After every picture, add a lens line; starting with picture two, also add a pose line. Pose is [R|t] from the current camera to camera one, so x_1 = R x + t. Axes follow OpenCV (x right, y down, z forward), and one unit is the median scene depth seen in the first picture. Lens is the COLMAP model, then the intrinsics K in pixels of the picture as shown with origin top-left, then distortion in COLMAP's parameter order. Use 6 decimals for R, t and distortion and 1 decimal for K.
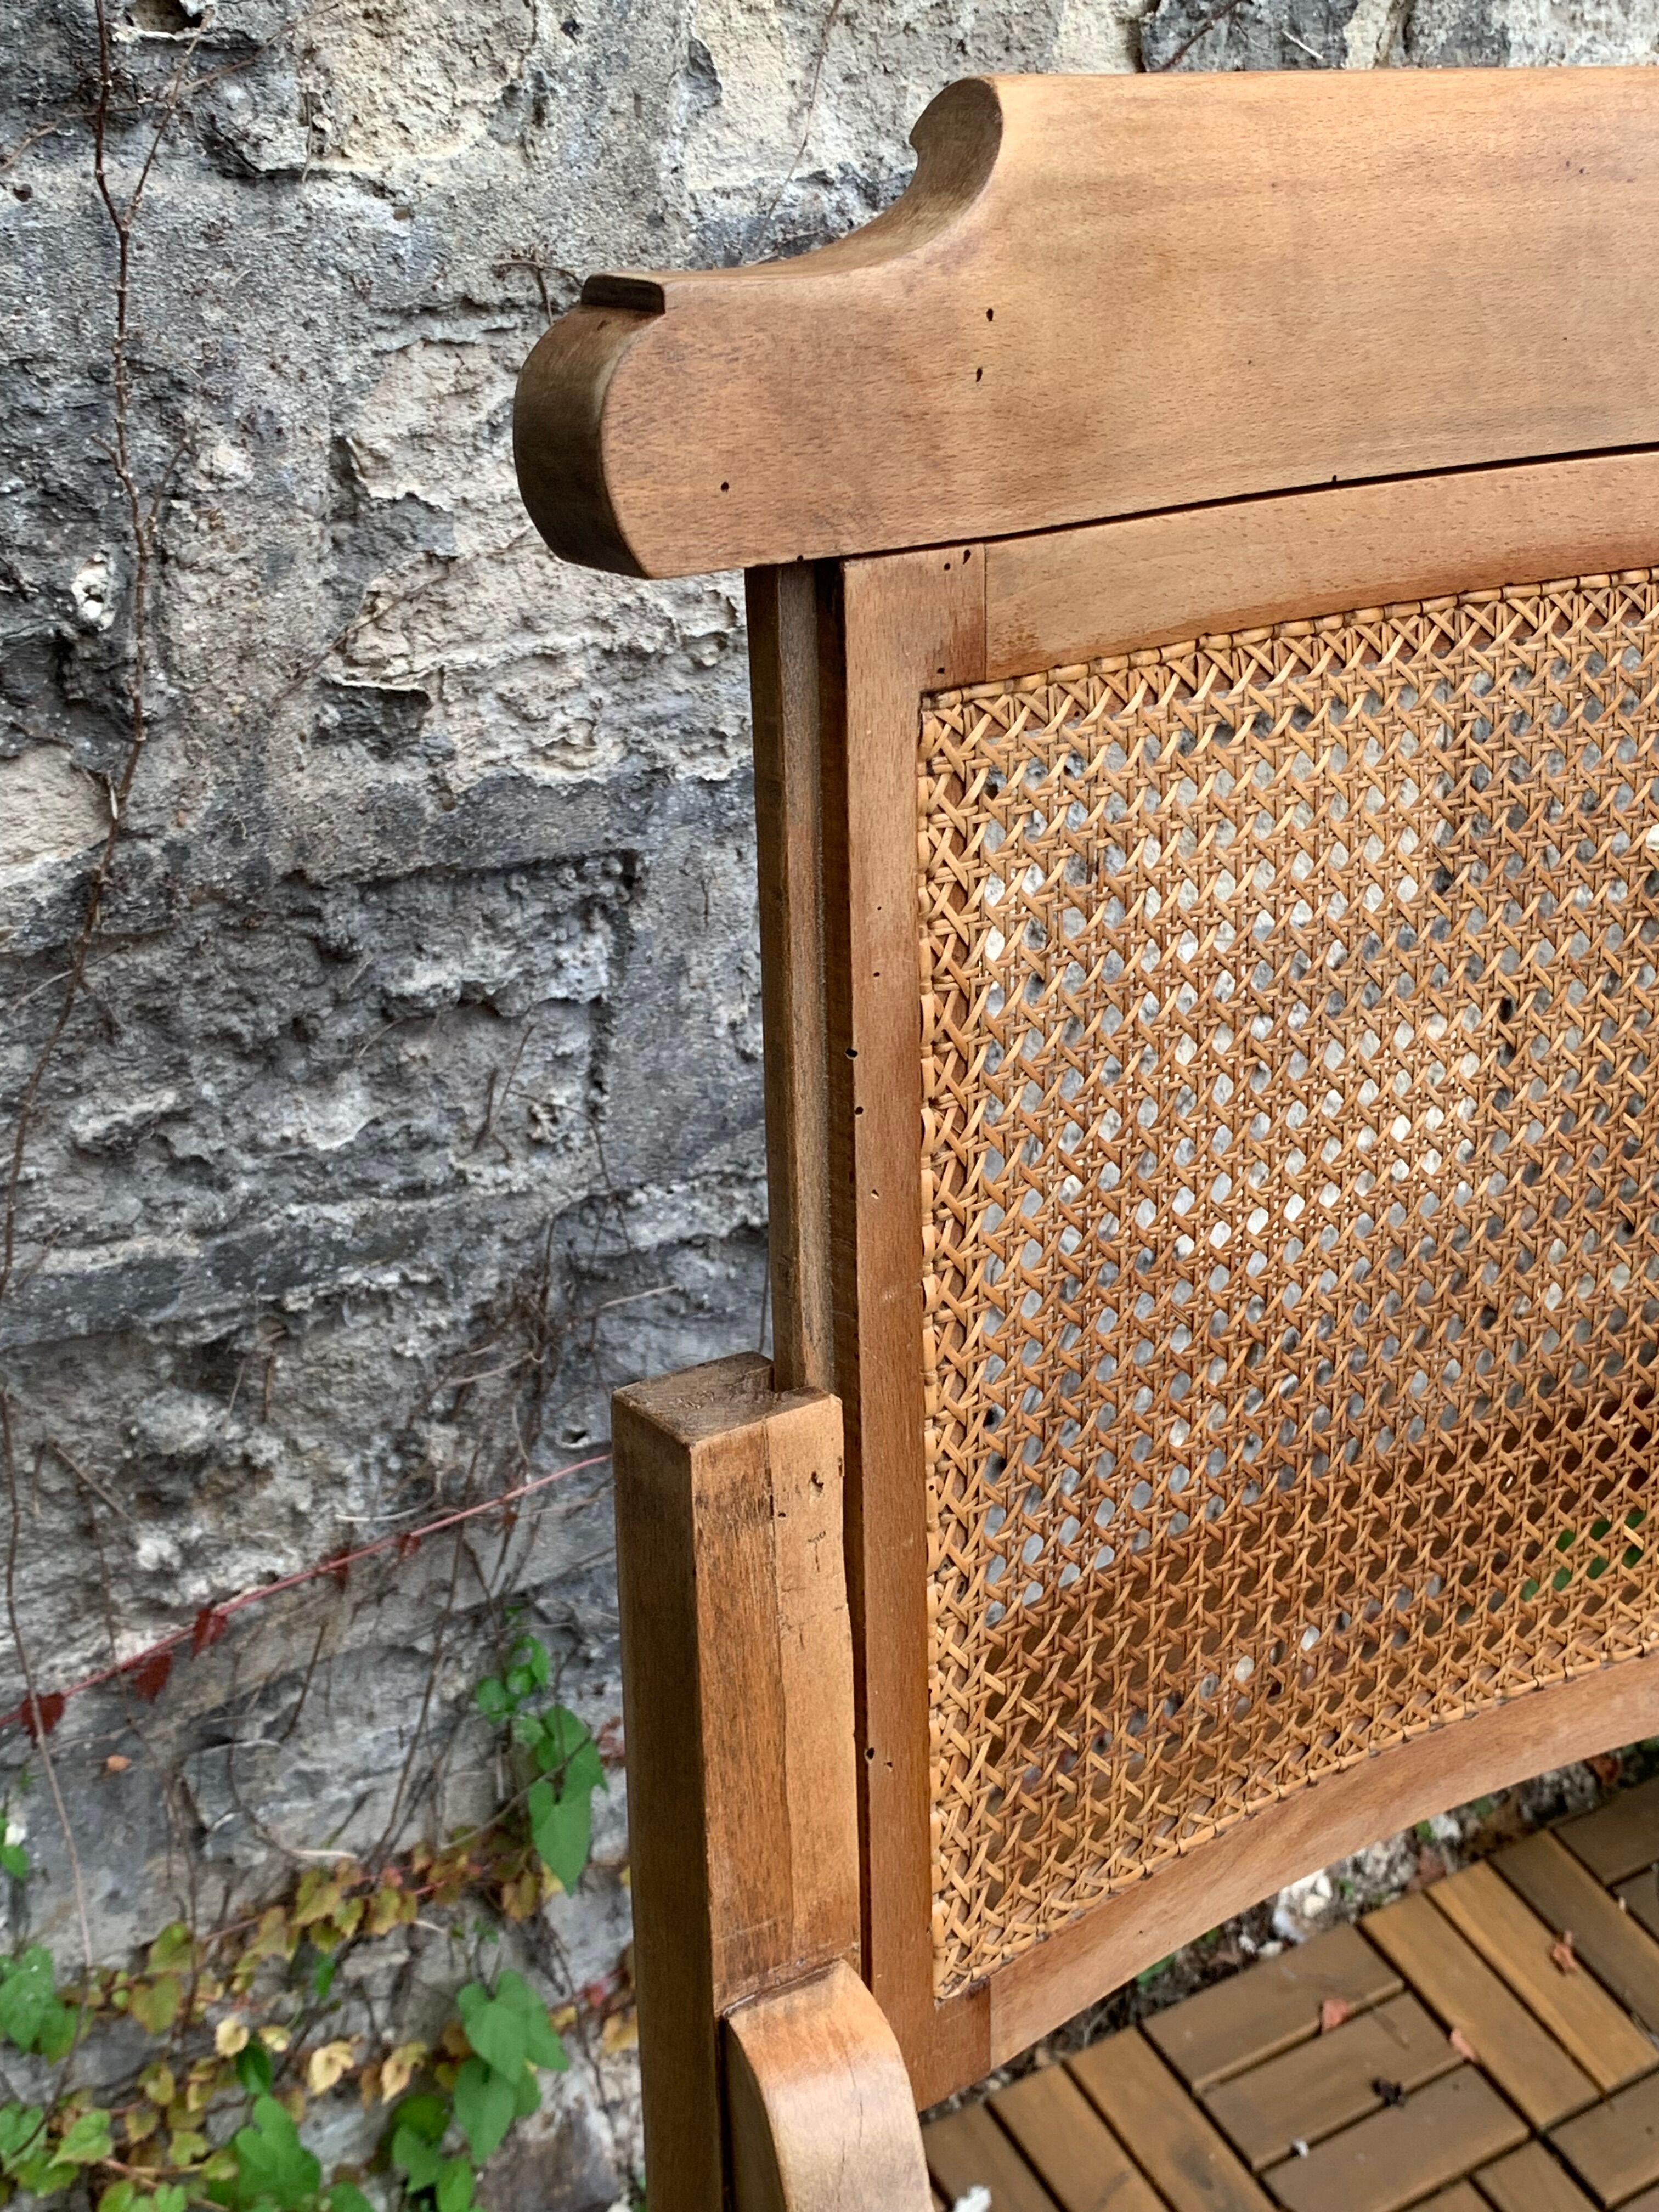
lens RADIAL K [[2880.4, 0, 797.6], [0, 2880.4, 1114.5], [0, 0, 1]] dist [0.193432, -0.739295]
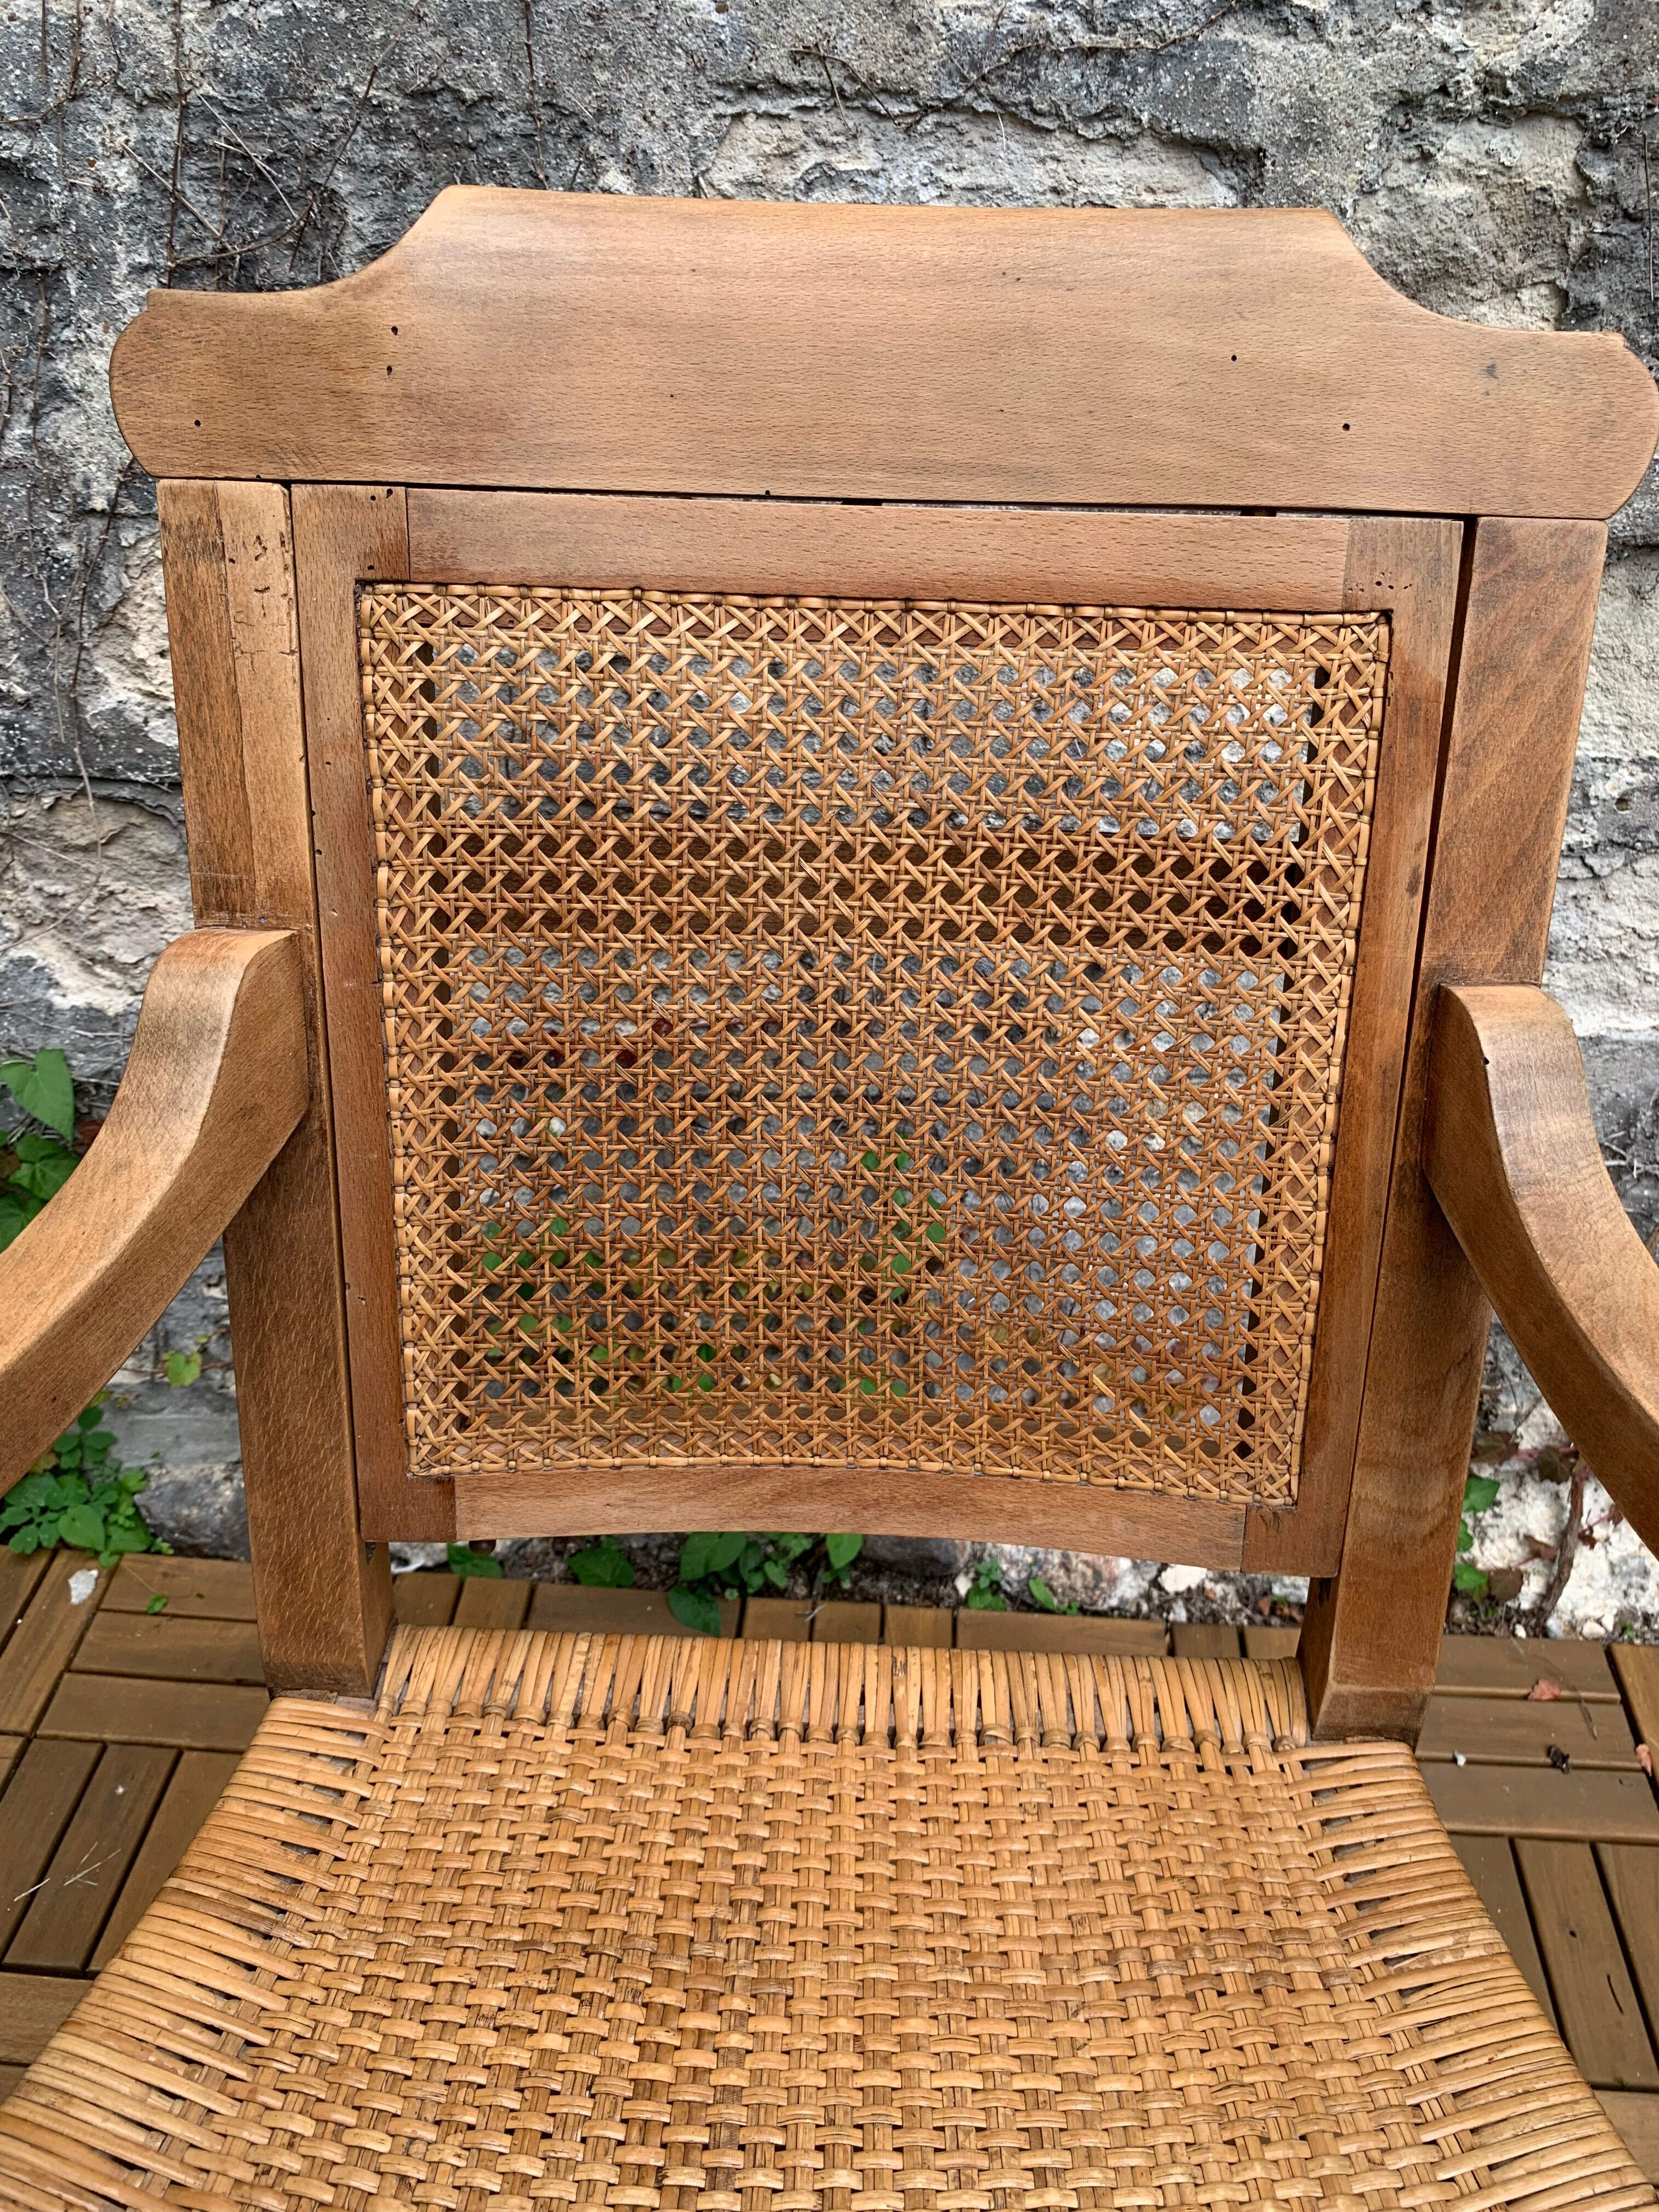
lens RADIAL K [[1843.2, 0, 831.1], [0, 1843.2, 1200.9], [0, 0, 1]] dist [0.010301, -0.015342]
pose [[0.797935, 0.254754, -0.546260, 0.541823], [-0.248995, 0.964664, 0.086168, 0.182337], [0.548909, 0.067260, 0.833172, 0.223748]]
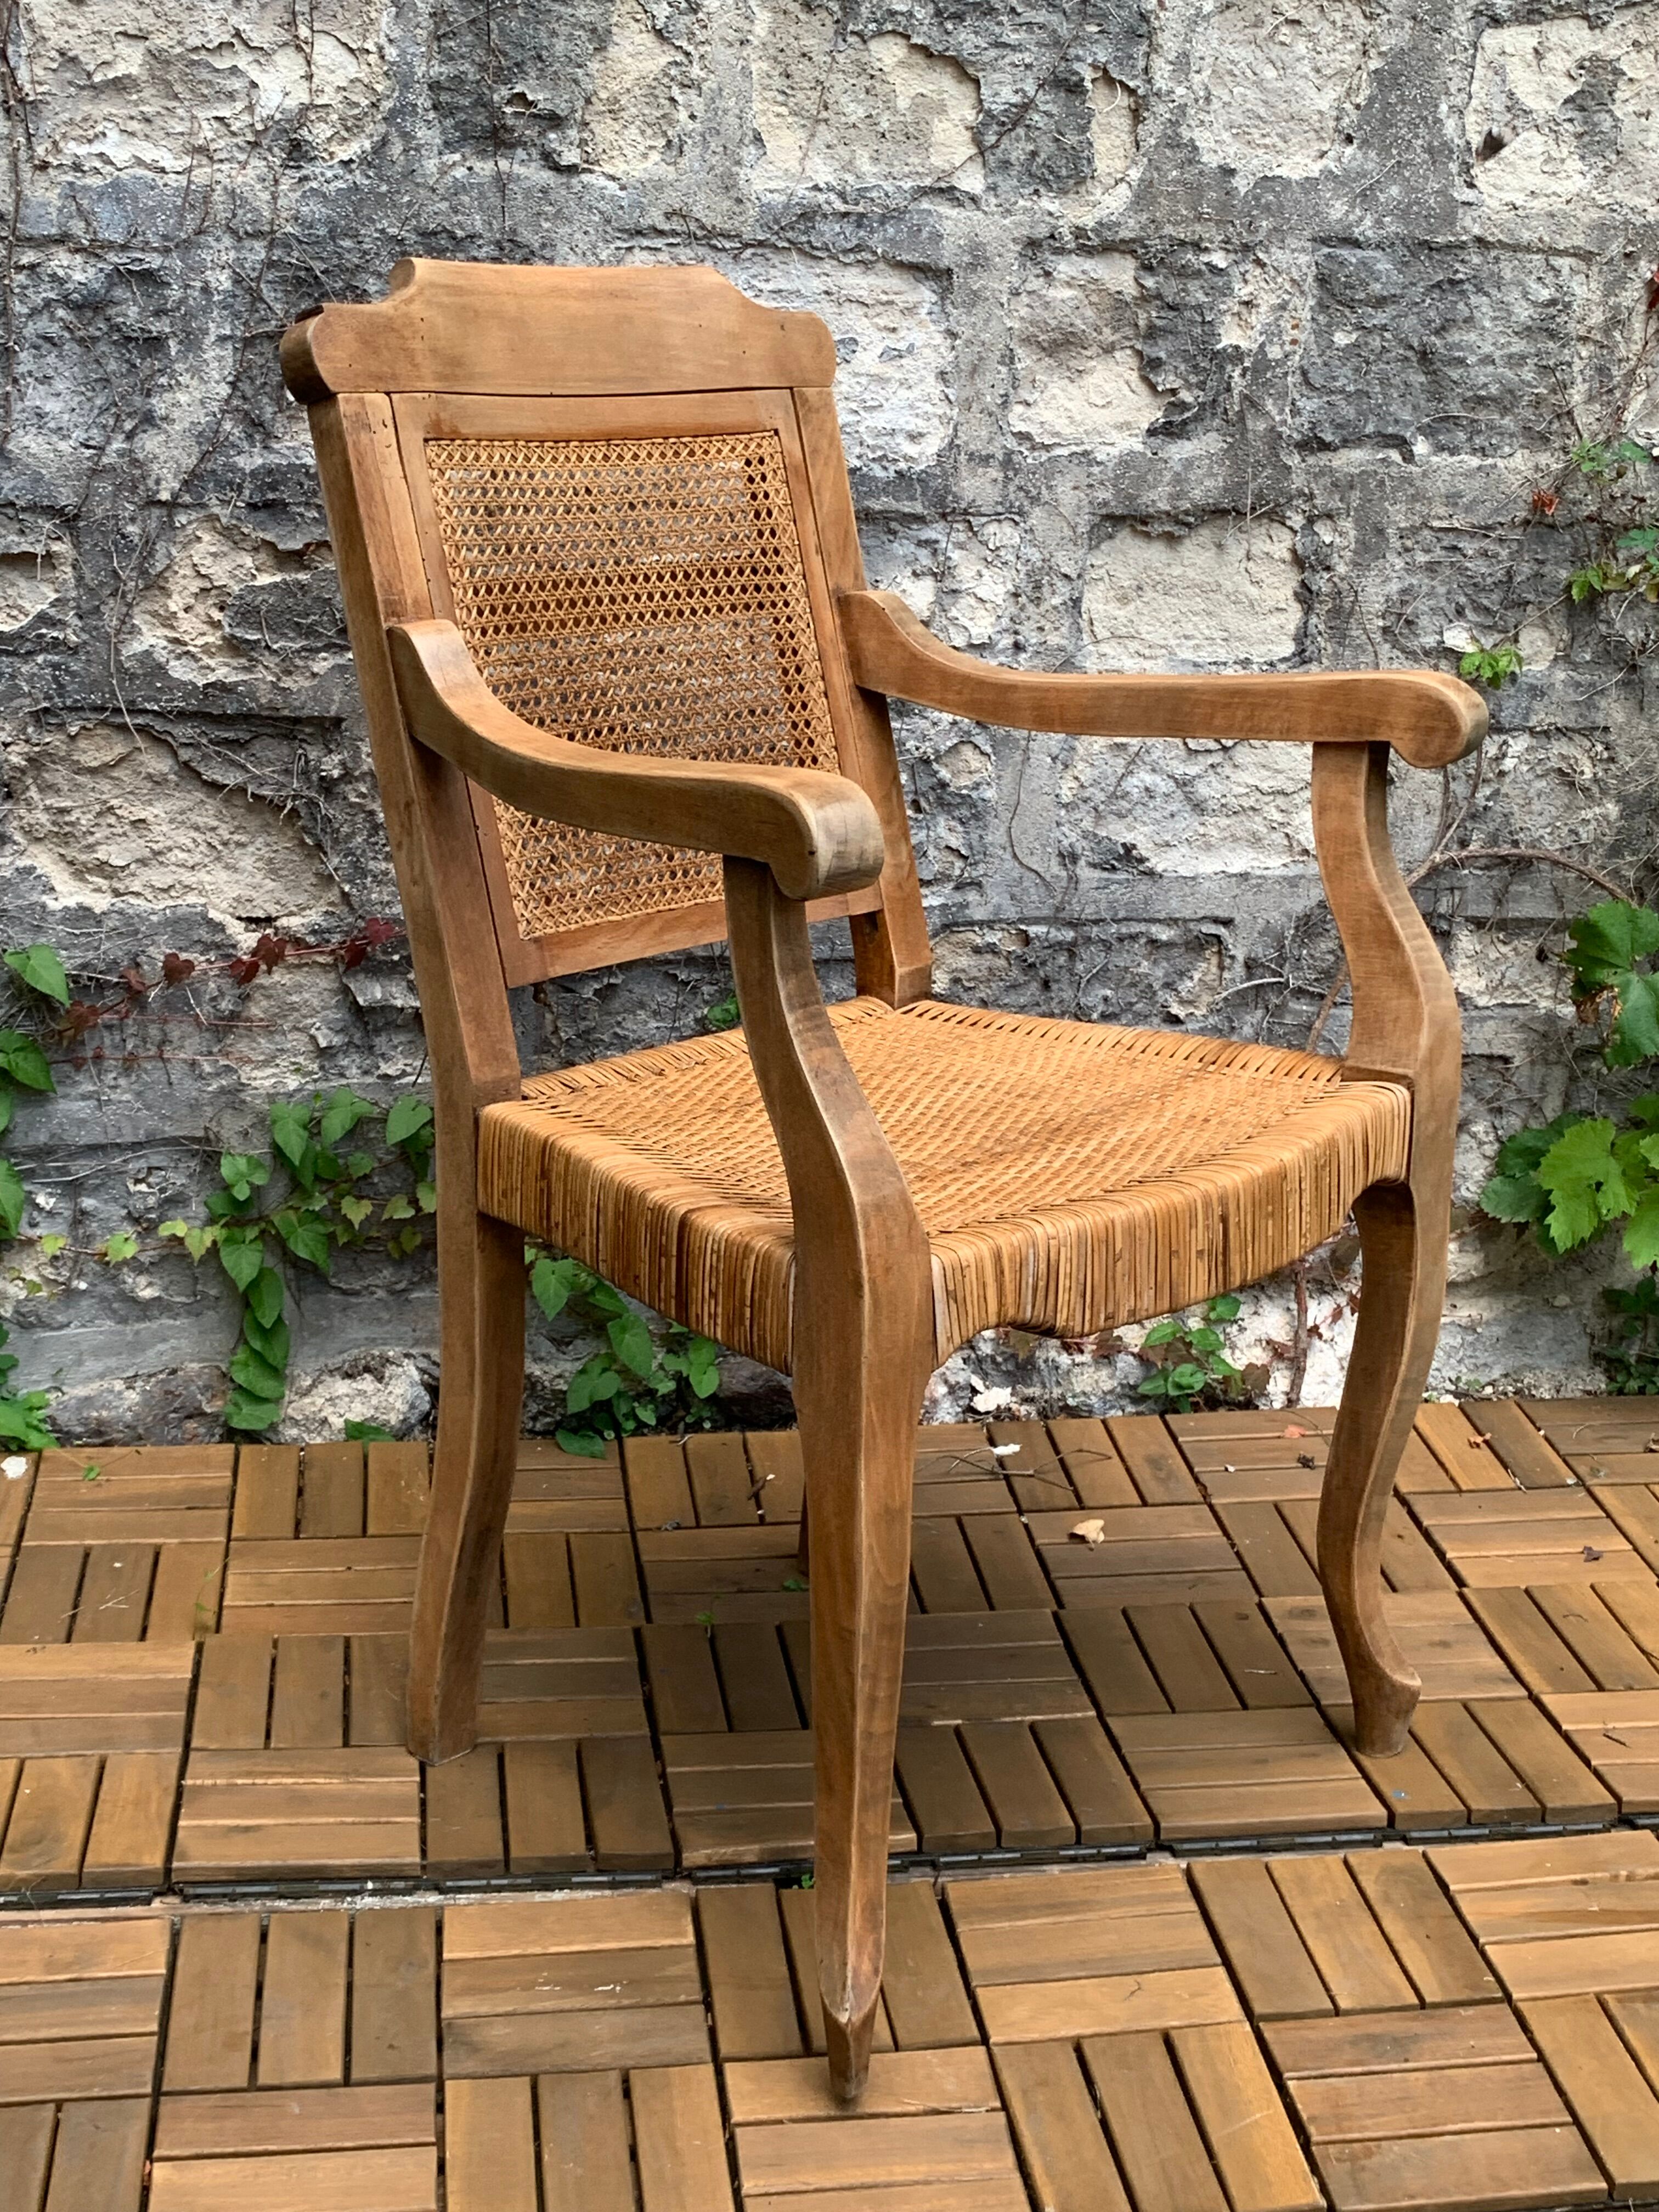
lens RADIAL K [[2887.7, 0, 795.6], [0, 2887.7, 1130.5], [0, 0, 1]] dist [0.168914, -0.593625]
pose [[0.903143, 0.032230, -0.428128, 0.994163], [-0.156045, 0.953625, -0.257391, 0.985506], [0.399978, 0.299268, 0.866289, -0.804723]]
